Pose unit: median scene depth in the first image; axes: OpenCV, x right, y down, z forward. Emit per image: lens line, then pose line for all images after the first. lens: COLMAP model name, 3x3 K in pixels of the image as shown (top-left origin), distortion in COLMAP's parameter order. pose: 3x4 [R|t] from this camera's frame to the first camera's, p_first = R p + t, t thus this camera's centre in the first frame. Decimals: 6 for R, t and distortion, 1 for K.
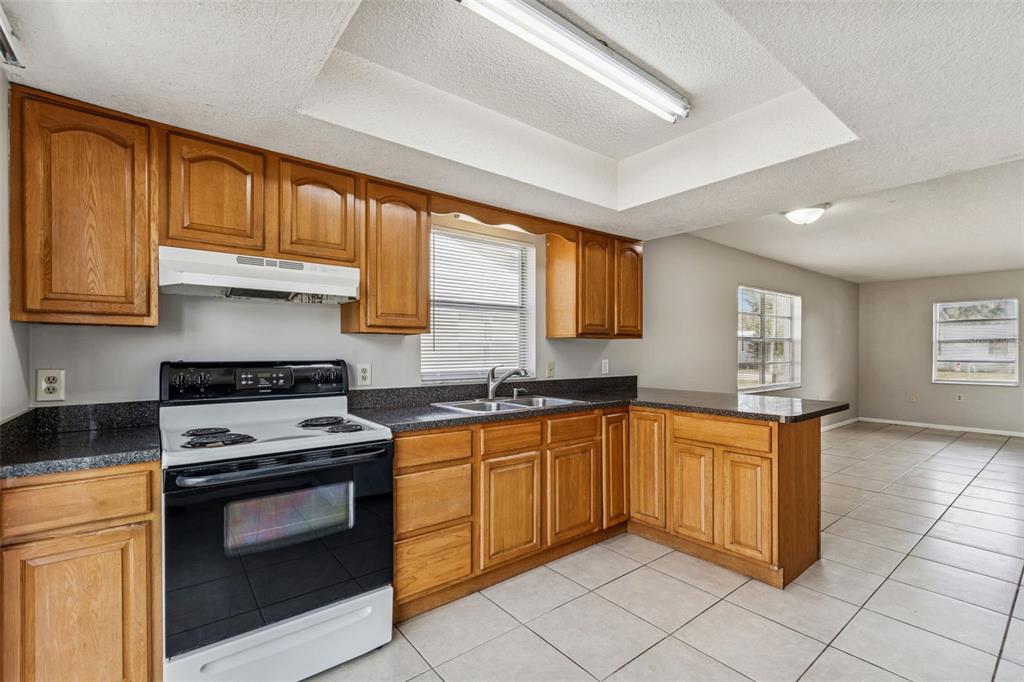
lens RADIAL K [[450.8, 0, 516.9], [0, 450.8, 344.5], [0, 0, 1]] dist [0.001227, -0.000177]
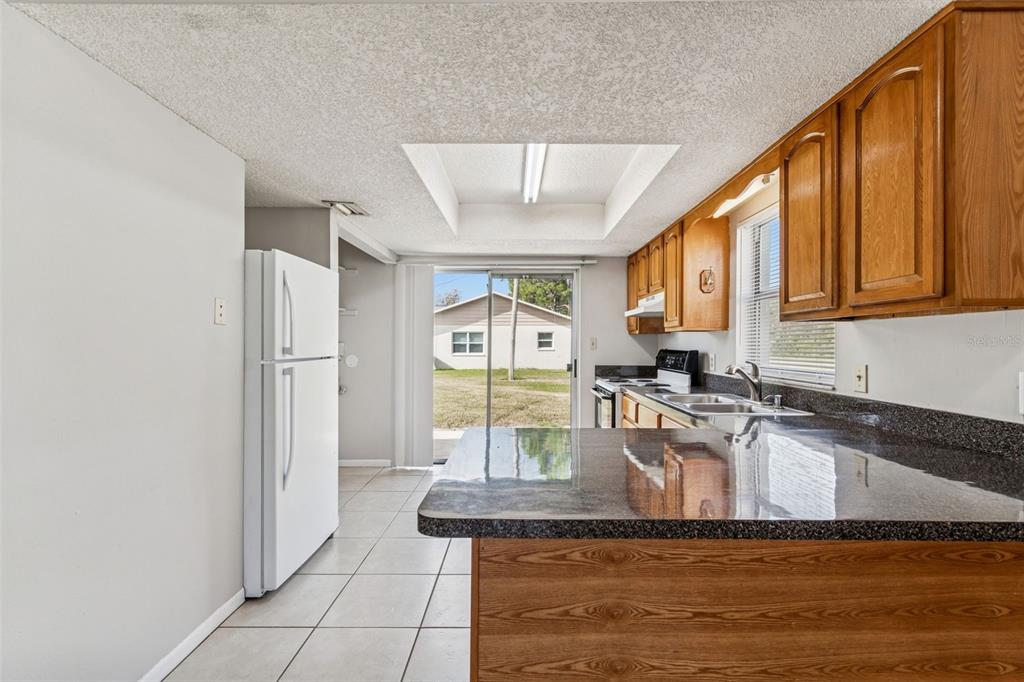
lens RADIAL K [[450.8, 0, 516.9], [0, 450.8, 344.5], [0, 0, 1]] dist [0.001227, -0.000177]
pose [[-0.628365, -0.000392, -0.777918, 1.267011], [0.009048, 0.999929, -0.007813, 0.024965], [0.777866, -0.011948, -0.628317, 1.694637]]
